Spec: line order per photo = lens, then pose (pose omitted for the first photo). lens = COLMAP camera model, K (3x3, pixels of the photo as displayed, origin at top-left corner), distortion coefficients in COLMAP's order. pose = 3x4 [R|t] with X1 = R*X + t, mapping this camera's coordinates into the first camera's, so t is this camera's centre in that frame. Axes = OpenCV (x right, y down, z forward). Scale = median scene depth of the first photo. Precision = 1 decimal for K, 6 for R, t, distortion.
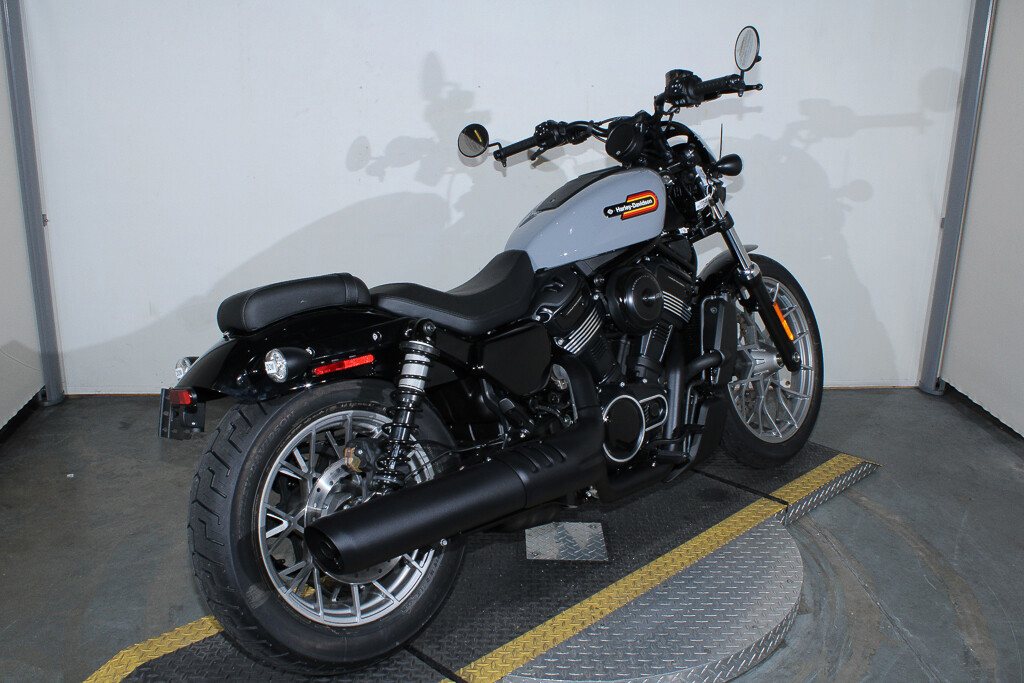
lens RADIAL K [[1022.9, 0, 514.4], [0, 1022.9, 346.8], [0, 0, 1]] dist [-0.064071, 0.000000]
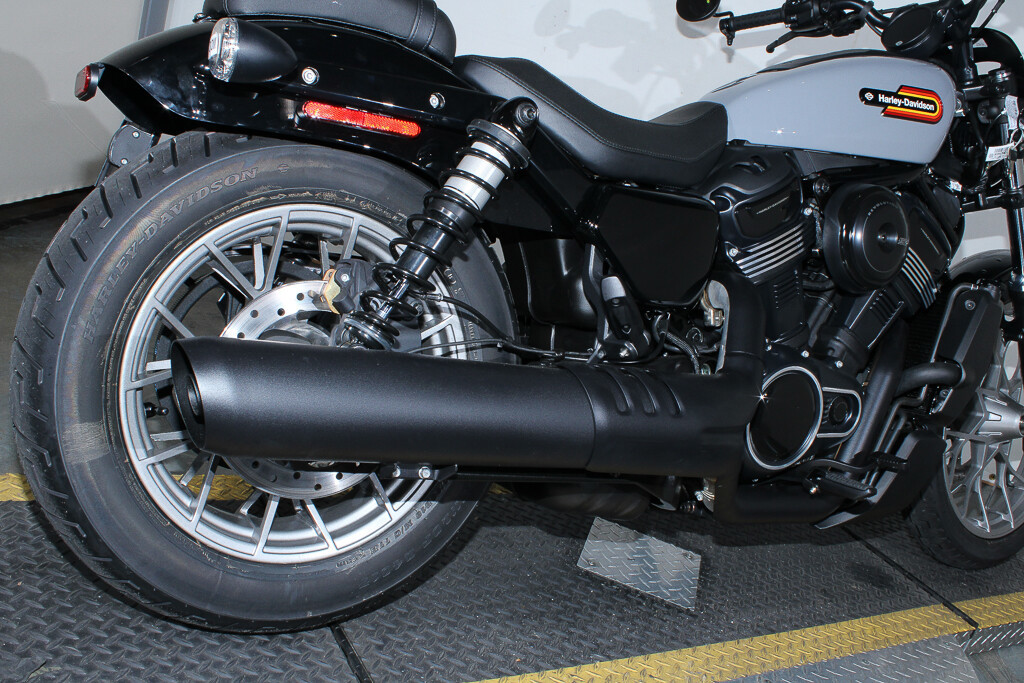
lens RADIAL K [[1022.9, 0, 526.7], [0, 1022.9, 338.3], [0, 0, 1]] dist [-0.064071, 0.000000]
pose [[0.937752, 0.316248, -0.143559, 0.031175], [-0.319292, 0.947655, 0.001932, 0.080205], [0.136655, 0.044026, 0.989640, 0.348368]]
